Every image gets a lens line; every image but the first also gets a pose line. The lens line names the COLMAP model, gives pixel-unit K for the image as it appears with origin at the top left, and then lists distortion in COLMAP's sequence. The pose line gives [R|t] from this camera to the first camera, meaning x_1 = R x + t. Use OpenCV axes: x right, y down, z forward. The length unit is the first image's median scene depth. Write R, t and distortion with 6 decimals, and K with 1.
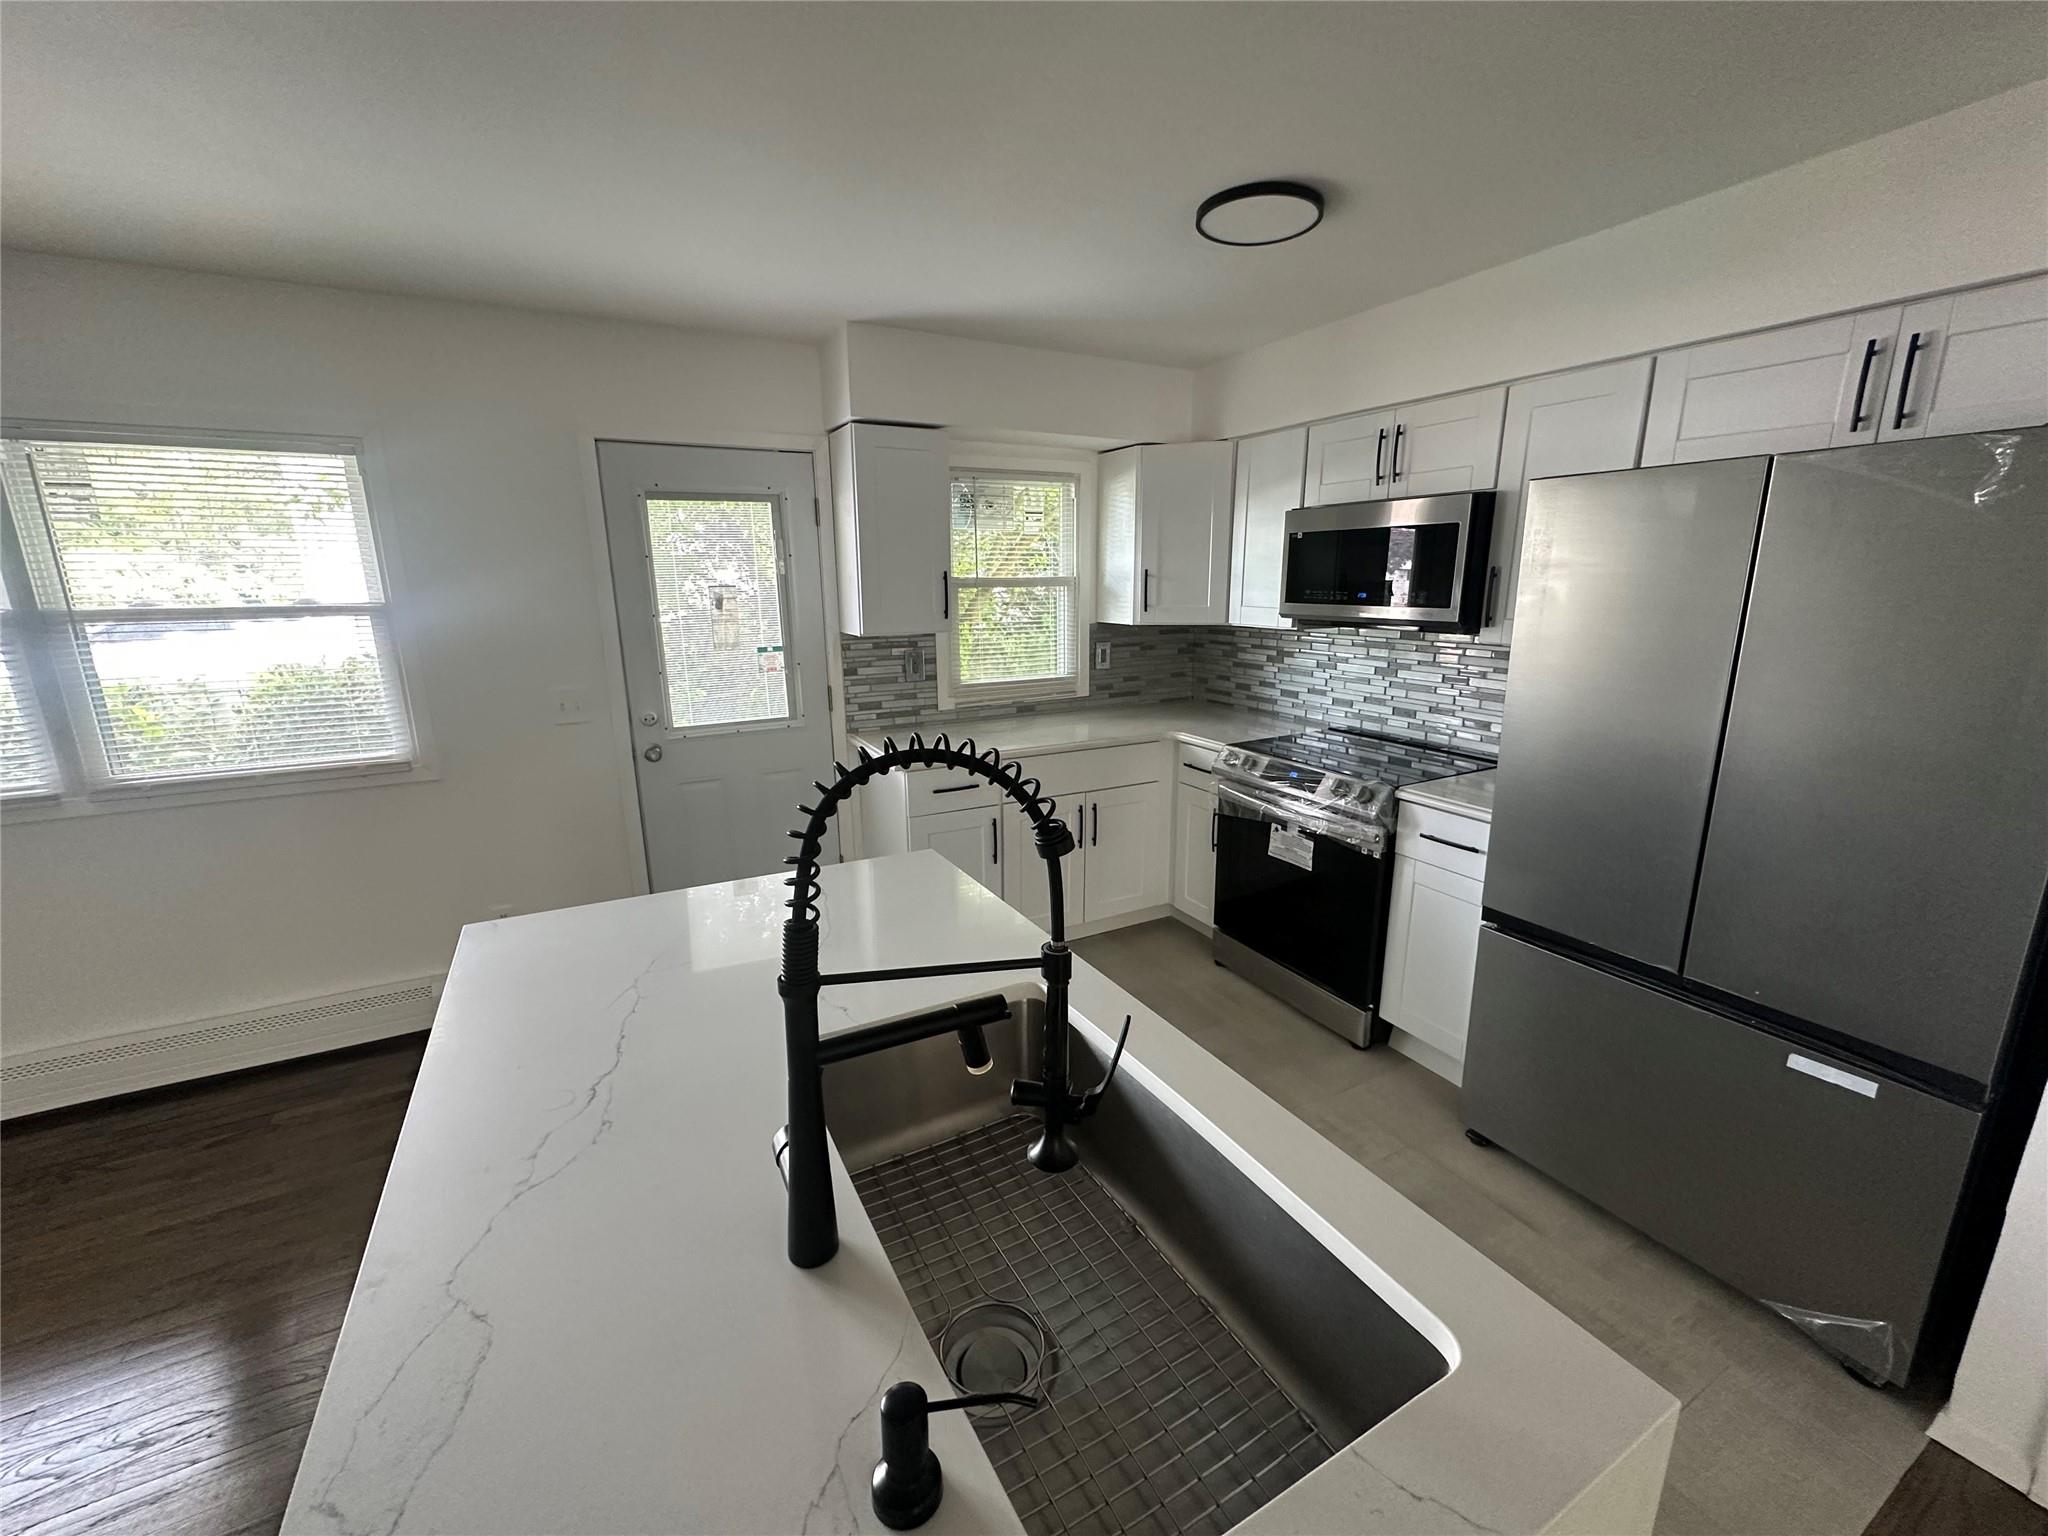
lens RADIAL K [[817.2, 0, 1023.3], [0, 817.2, 766.5], [0, 0, 1]] dist [-0.004163, 0.000922]
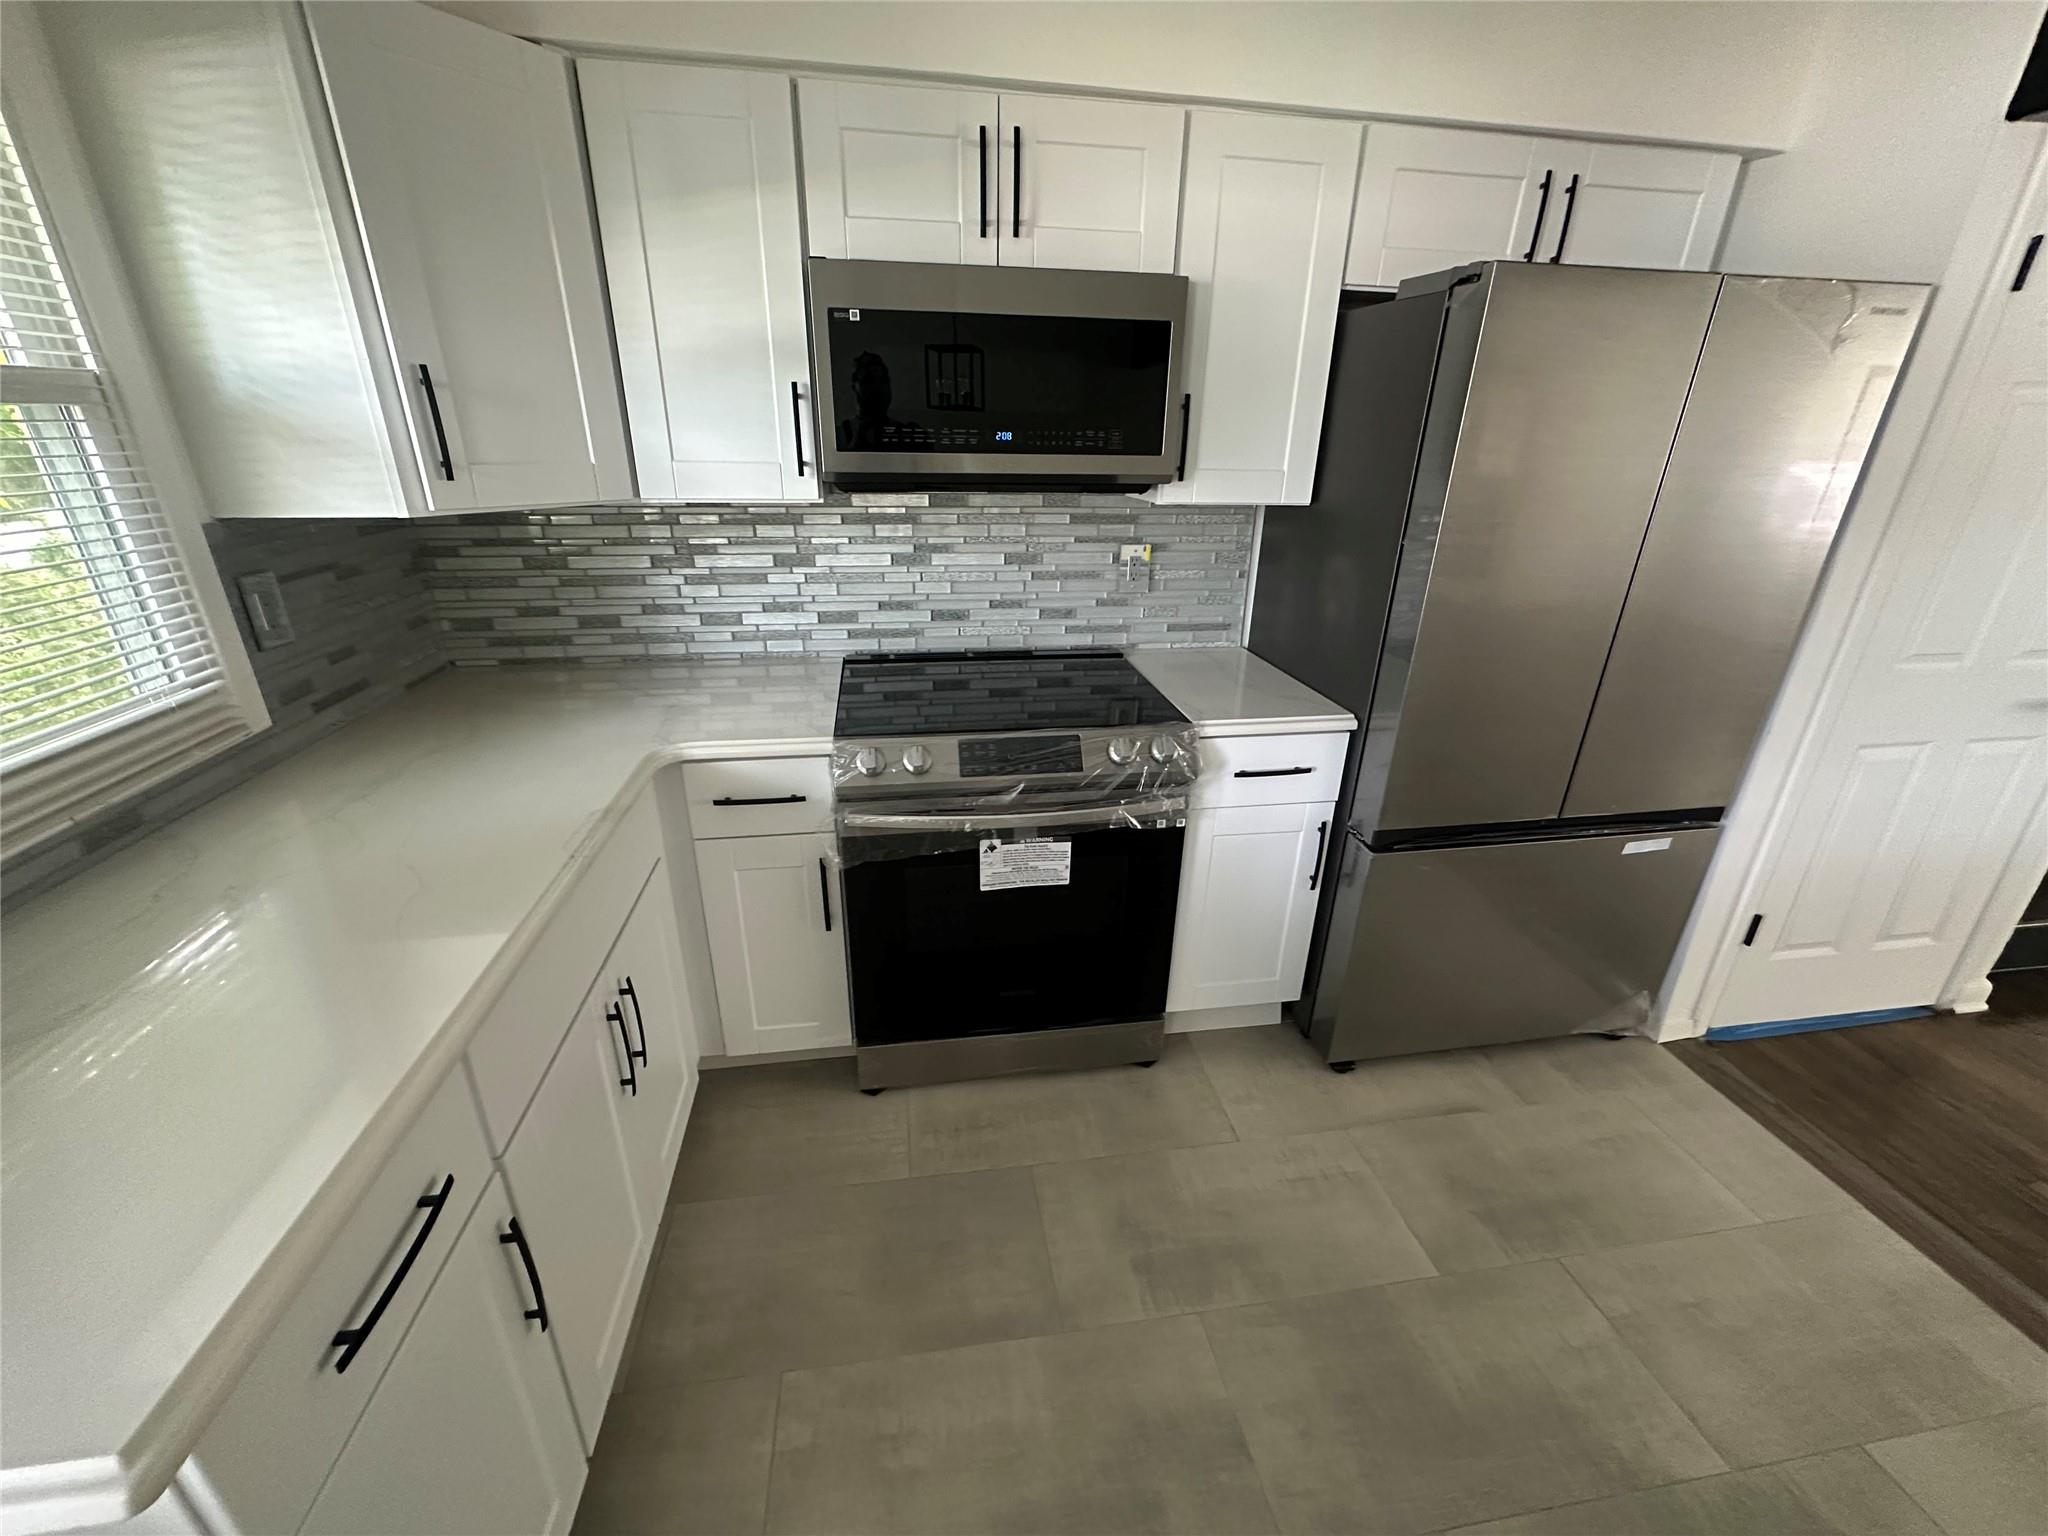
lens RADIAL K [[817.2, 0, 1021.0], [0, 817.2, 766.6], [0, 0, 1]] dist [-0.004163, 0.000922]
pose [[0.325086, -0.344995, 0.880510, -0.166712], [0.197896, 0.935285, 0.293393, -0.131625], [-0.924747, 0.078872, 0.372321, 0.660610]]
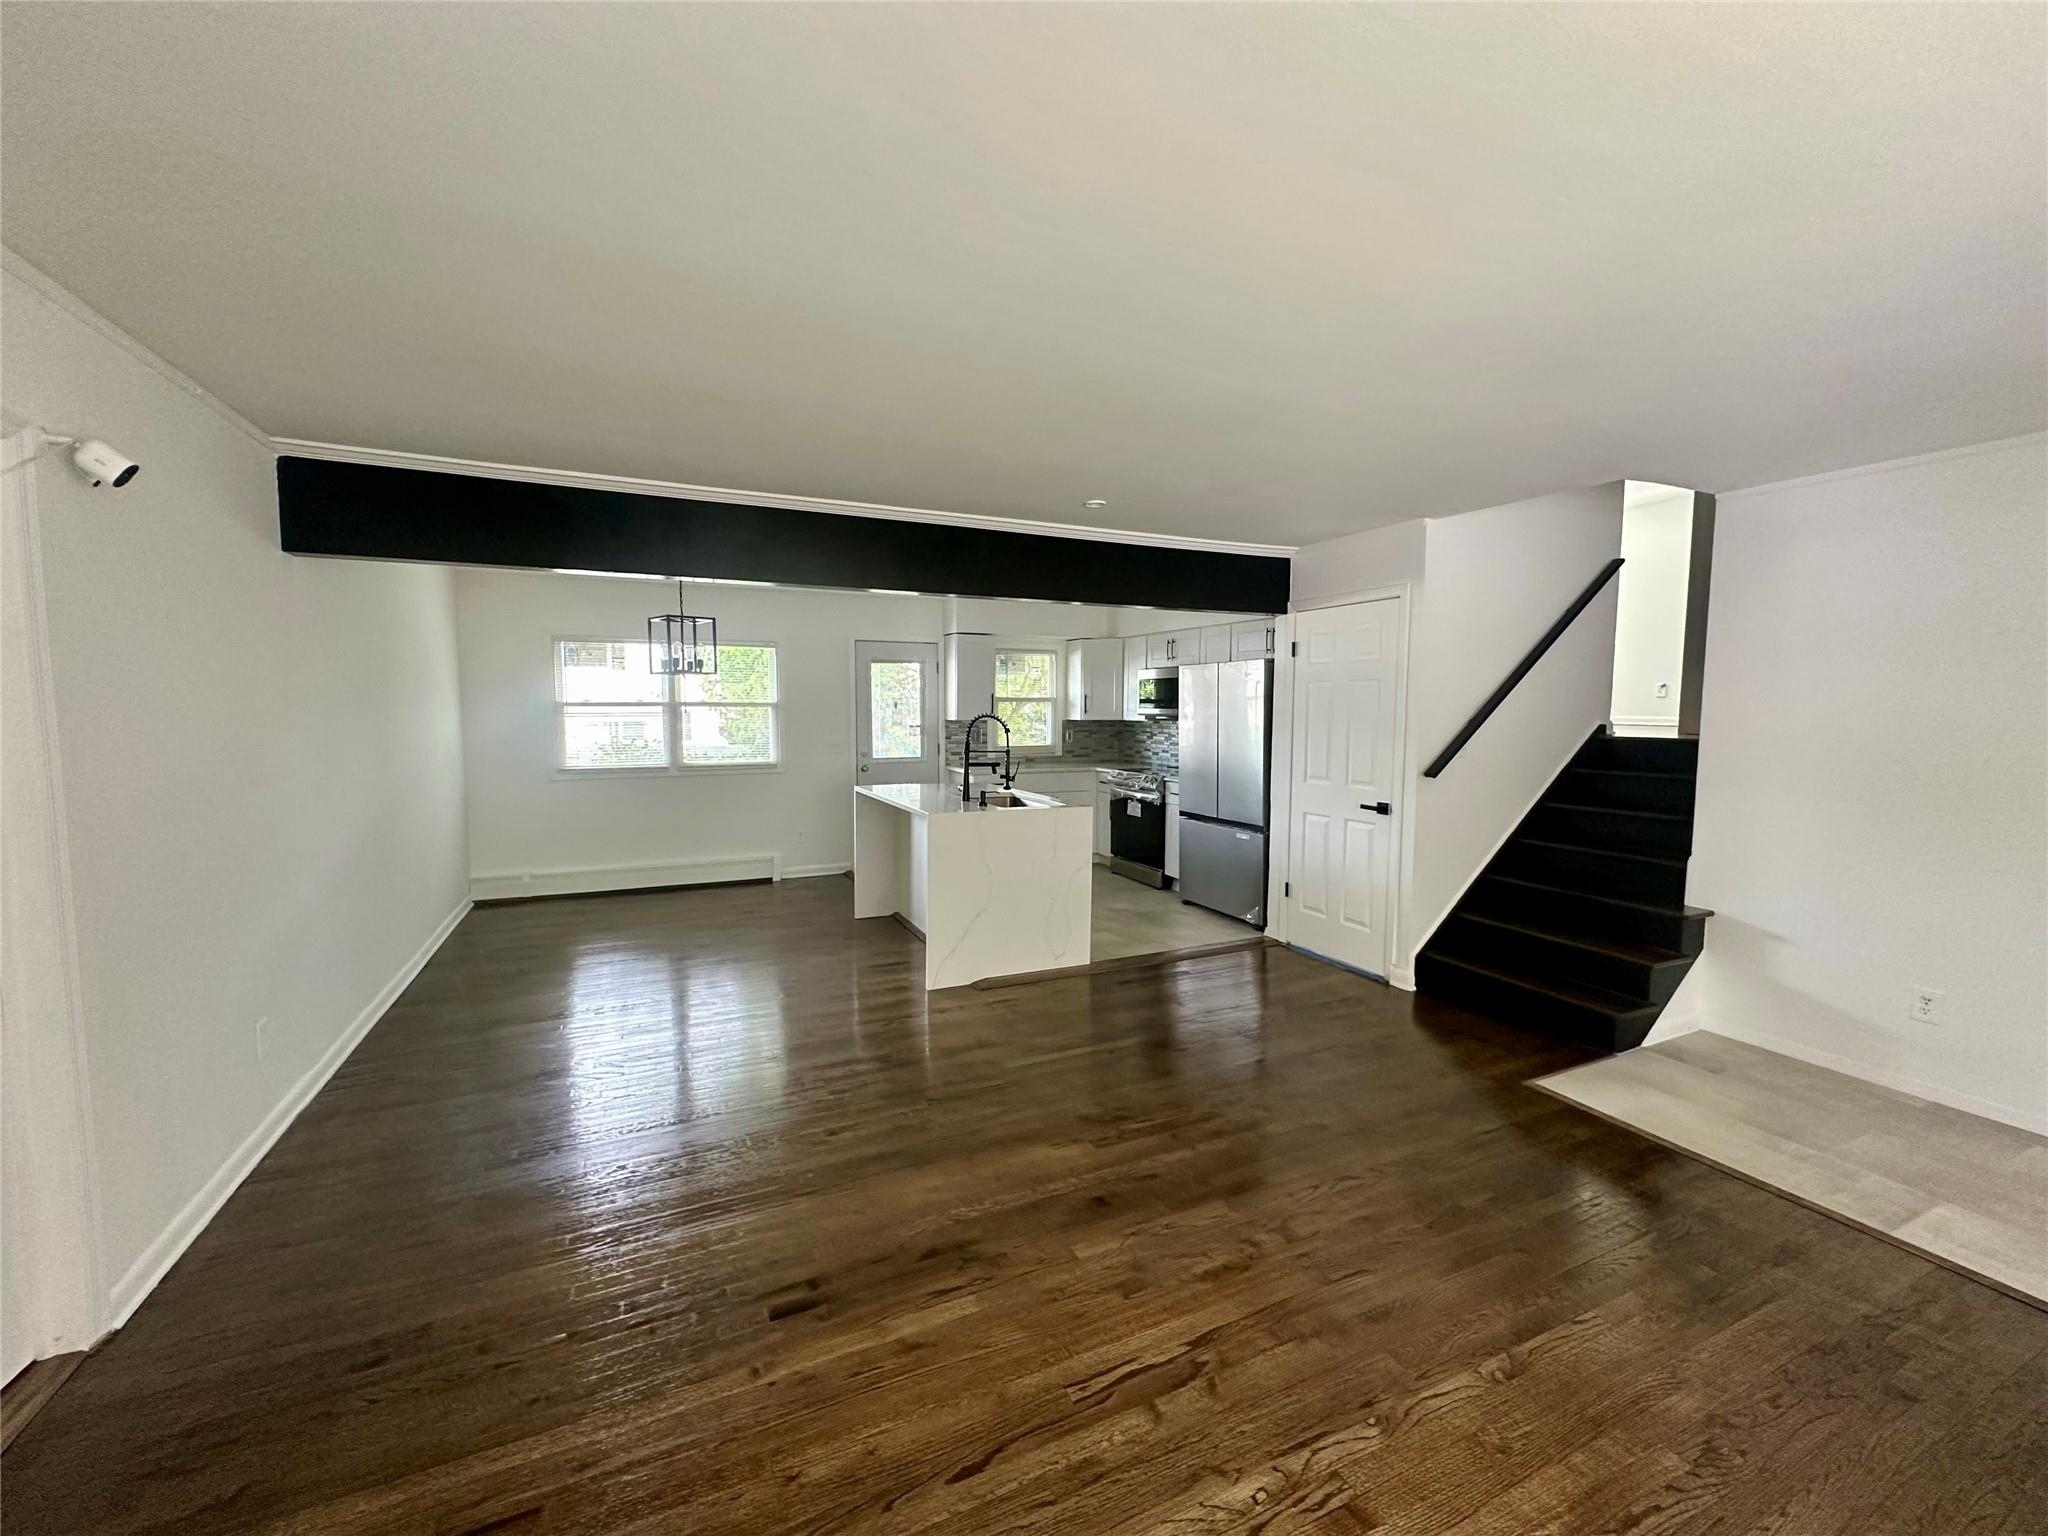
lens RADIAL K [[817.2, 0, 1022.4], [0, 817.2, 768.3], [0, 0, 1]] dist [-0.004163, 0.000922]
pose [[0.998173, 0.017567, -0.057807, 0.119738], [-0.026239, 0.987900, -0.152855, 0.305054], [0.054422, 0.154093, 0.986556, -1.181027]]
